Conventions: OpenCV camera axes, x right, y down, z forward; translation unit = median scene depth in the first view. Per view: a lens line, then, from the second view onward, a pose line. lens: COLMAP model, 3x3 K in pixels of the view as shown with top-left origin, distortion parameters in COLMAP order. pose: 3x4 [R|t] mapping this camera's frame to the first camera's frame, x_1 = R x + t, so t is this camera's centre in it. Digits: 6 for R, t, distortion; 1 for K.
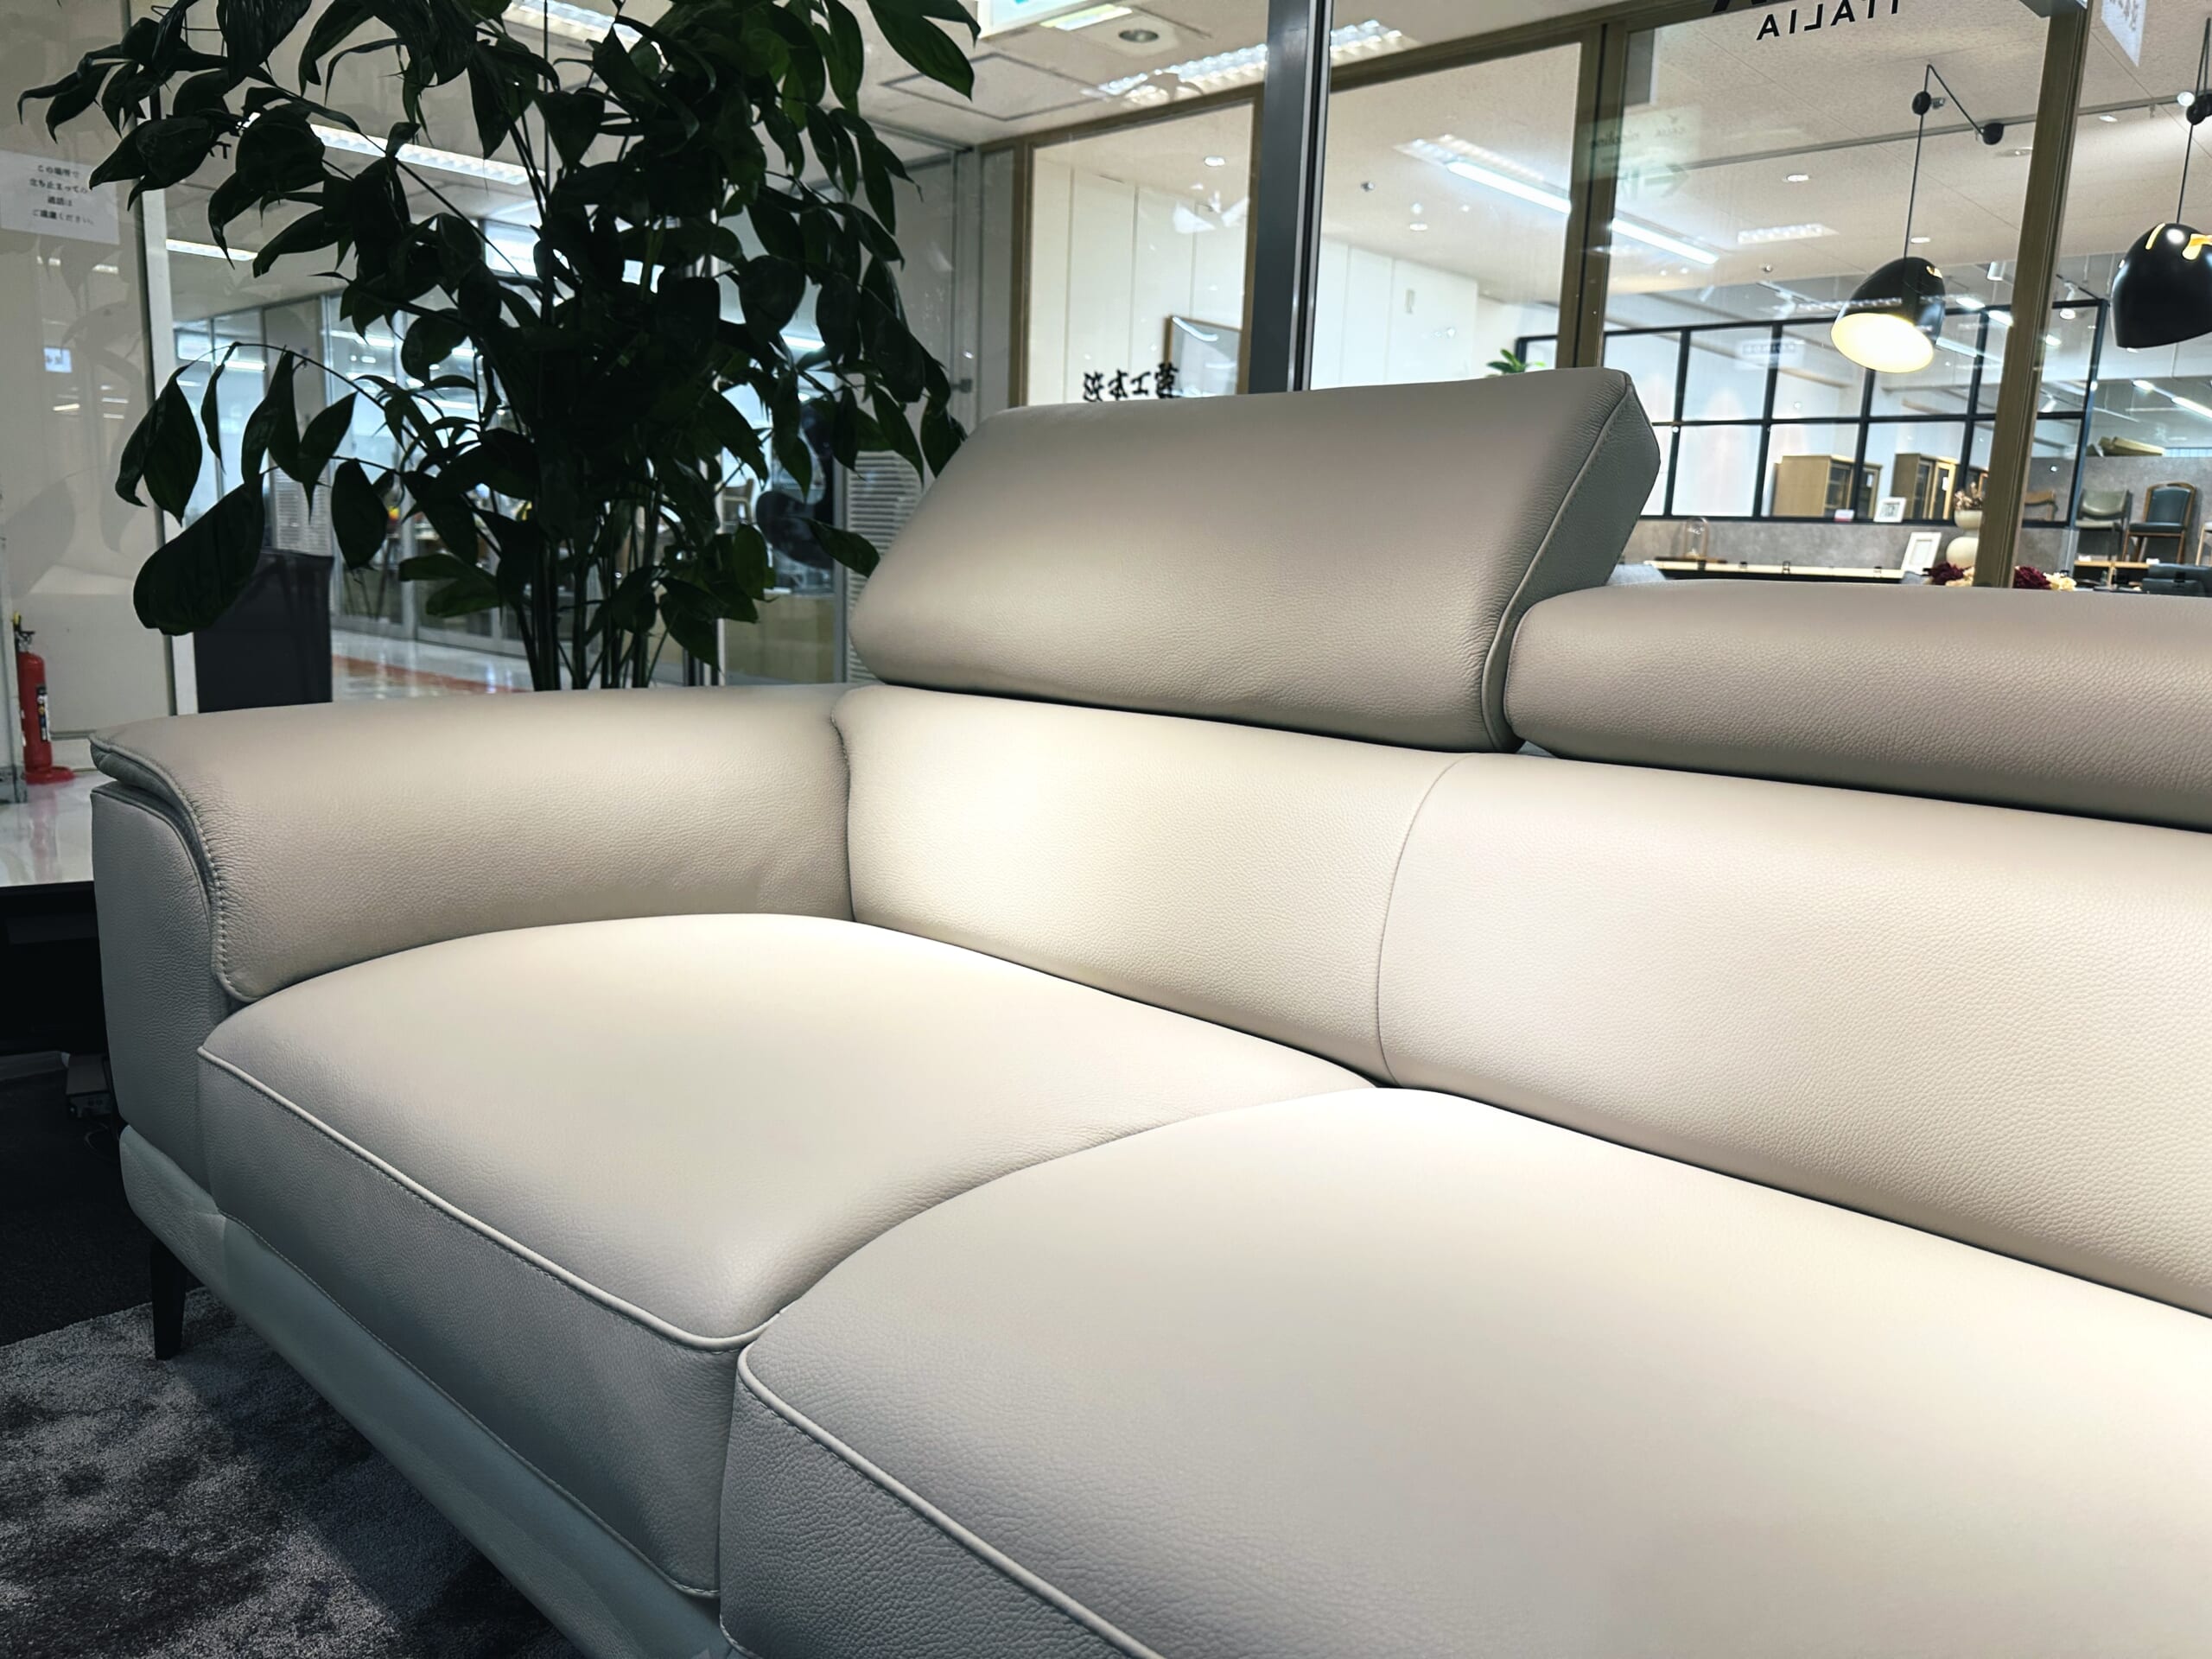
lens RADIAL K [[1582.7, 0, 1108.9], [0, 1582.7, 847.2], [0, 0, 1]] dist [-0.001085, -0.000167]
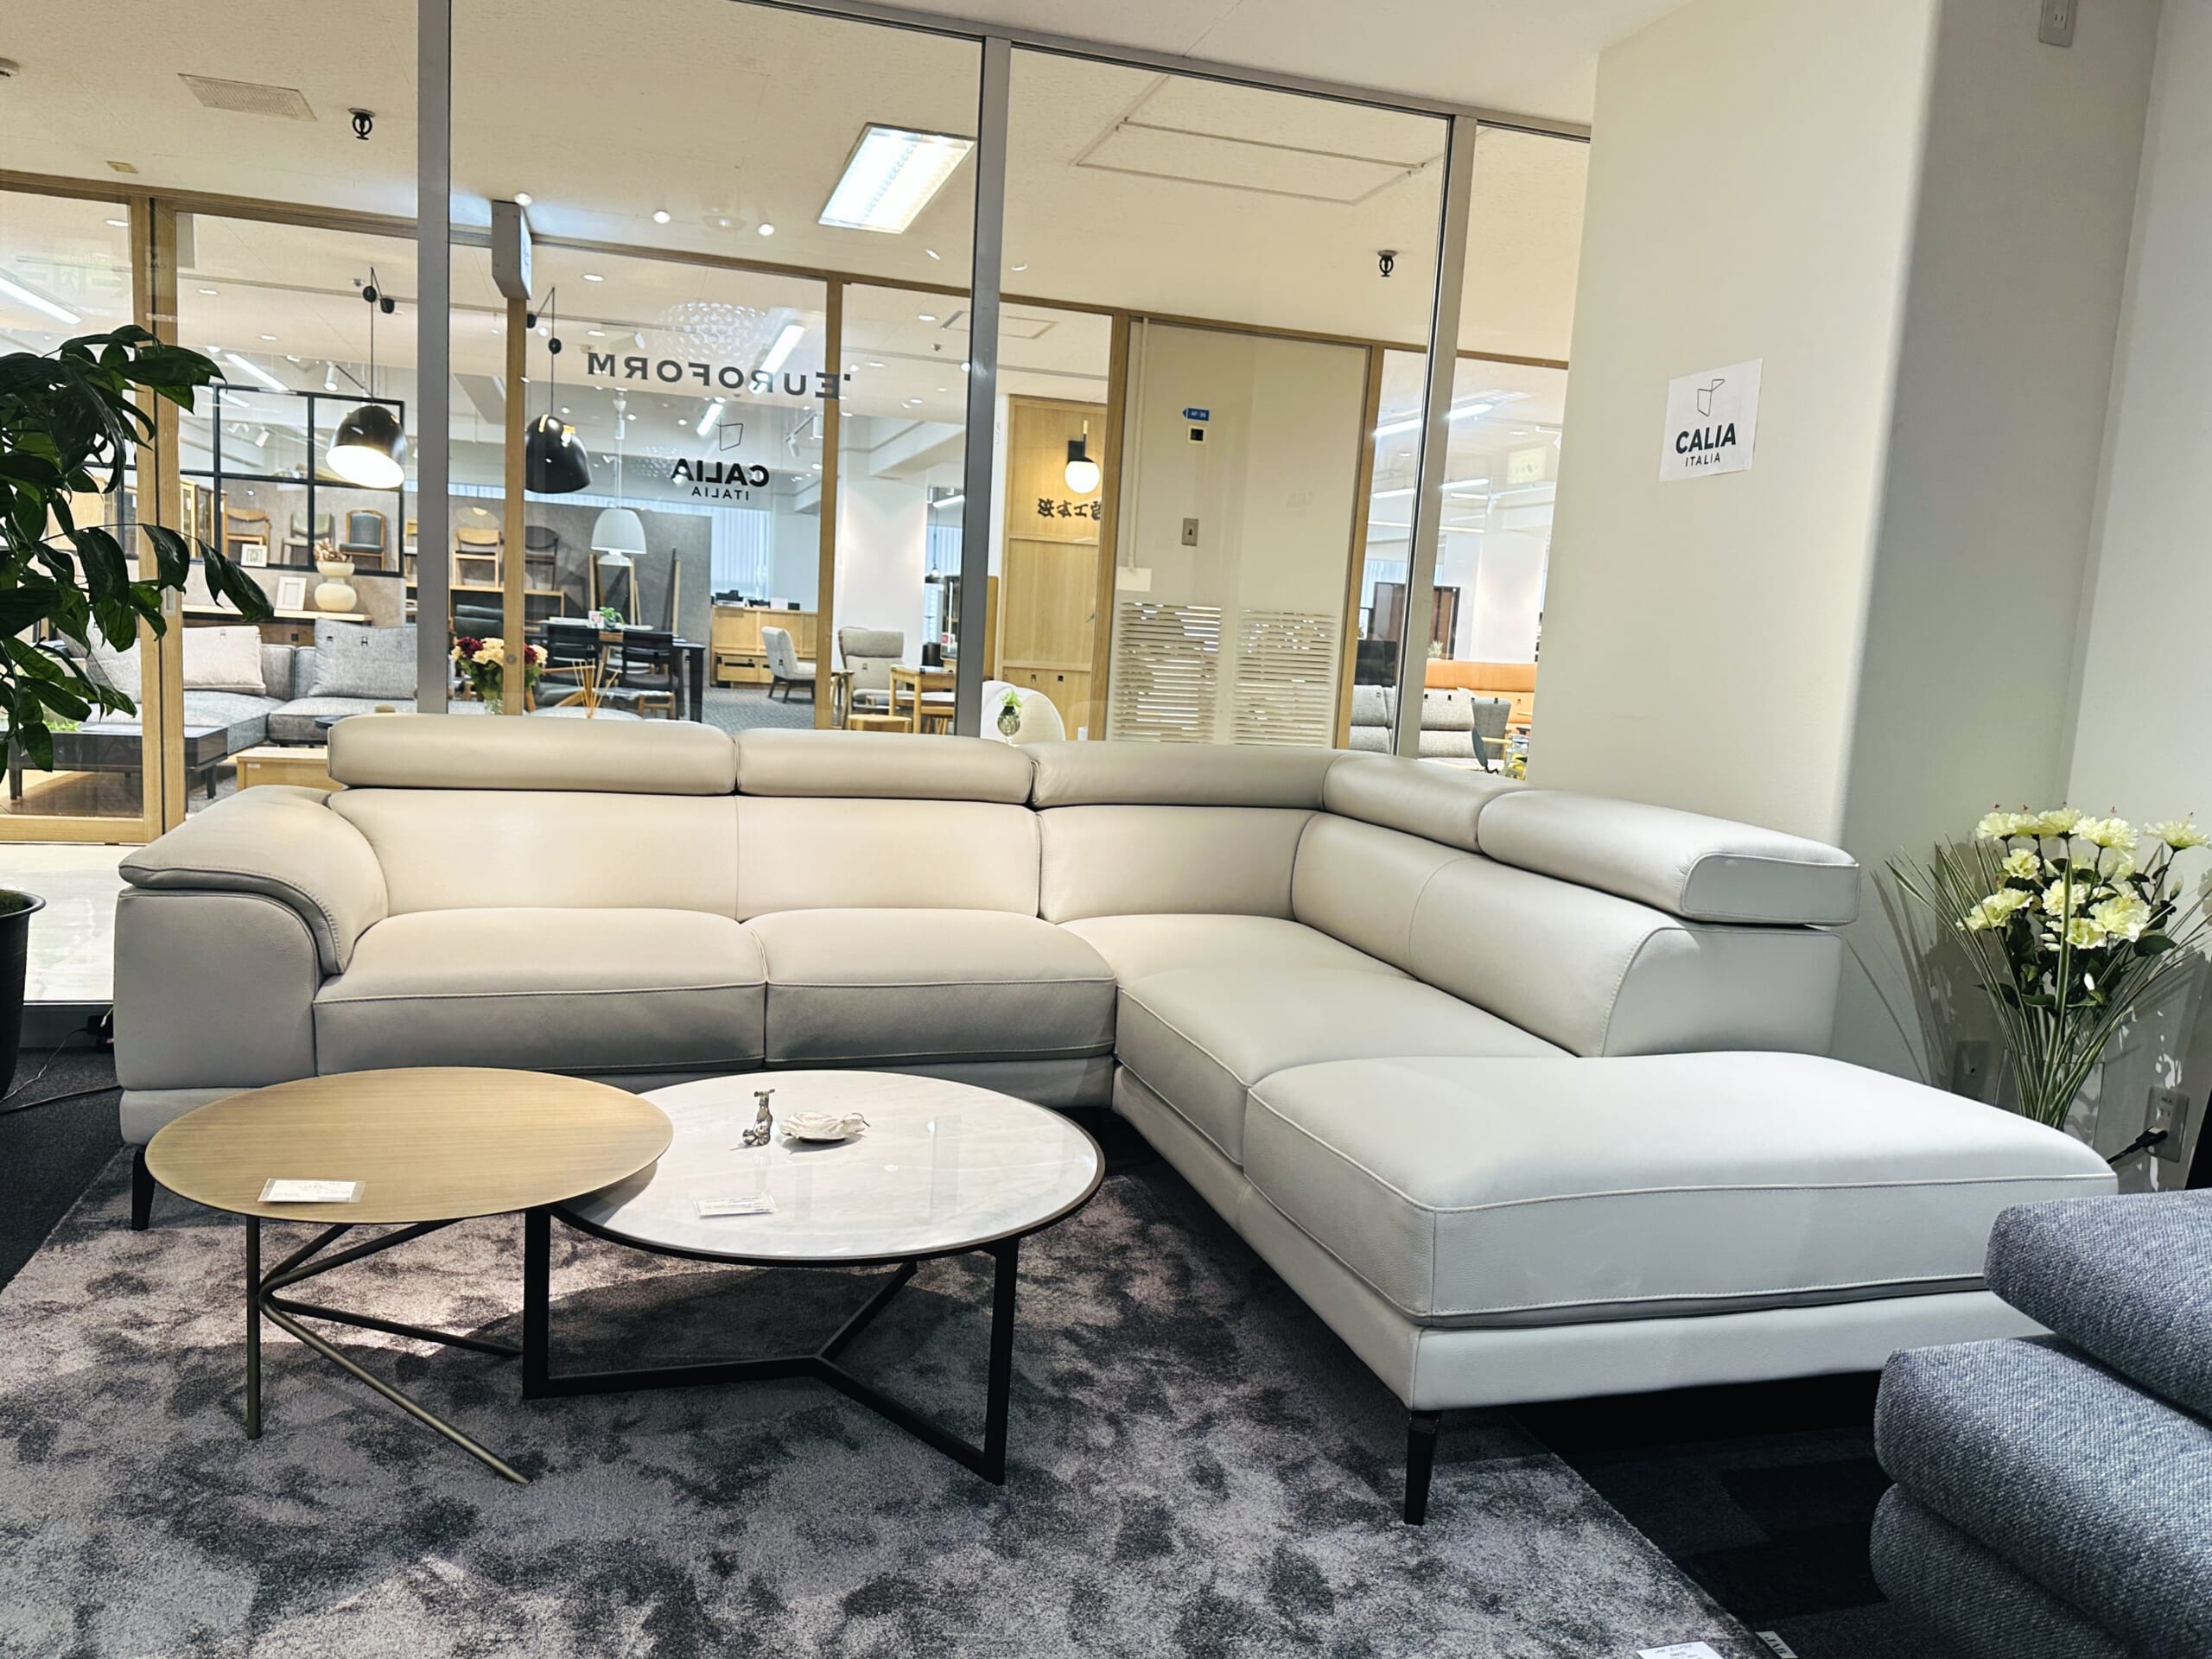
lens RADIAL K [[1651.3, 0, 1114.8], [0, 1651.3, 857.4], [0, 0, 1]] dist [0.043814, -0.060458]
pose [[0.493665, -0.126358, 0.860424, -0.456671], [0.117708, 0.989992, 0.077851, -0.025092], [-0.861649, 0.062847, 0.503598, -0.240828]]
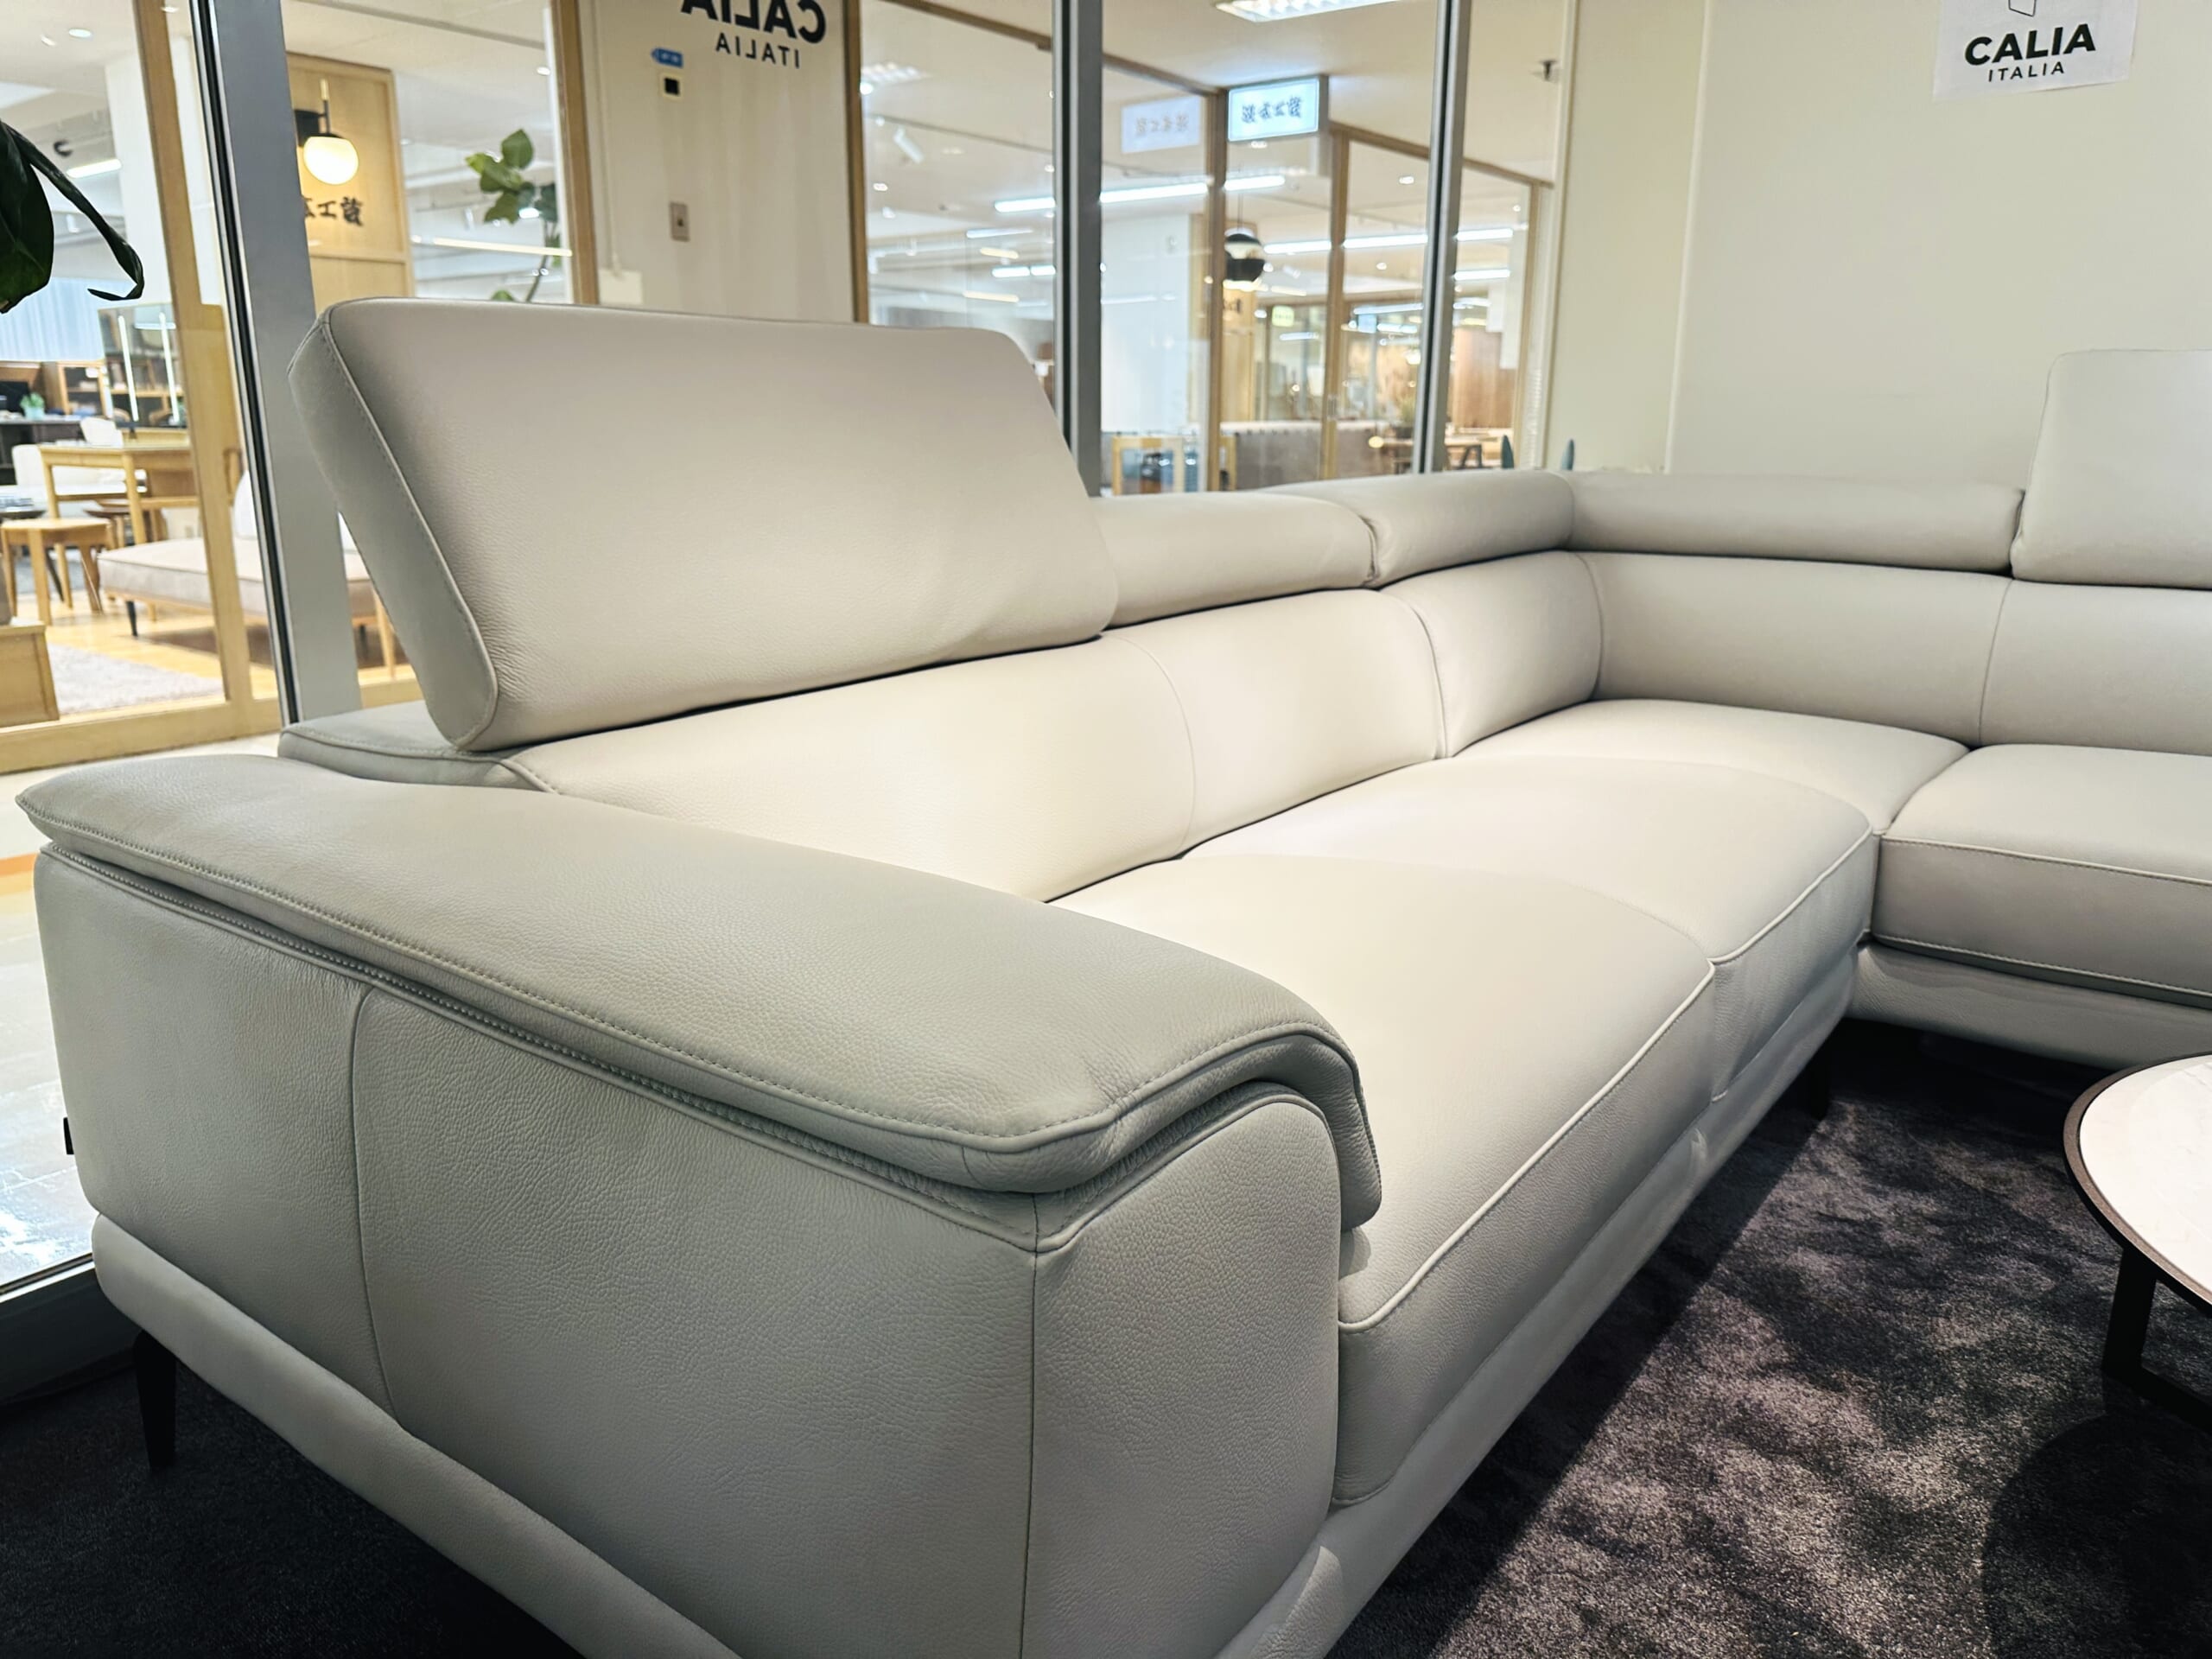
lens RADIAL K [[1576.6, 0, 1115.3], [0, 1576.6, 827.5], [0, 0, 1]] dist [-0.004916, -0.003146]
pose [[-0.111635, -0.290813, 0.950245, -0.281181], [0.172200, 0.936095, 0.306713, -0.081109], [-0.978716, 0.197872, -0.054423, 0.263197]]
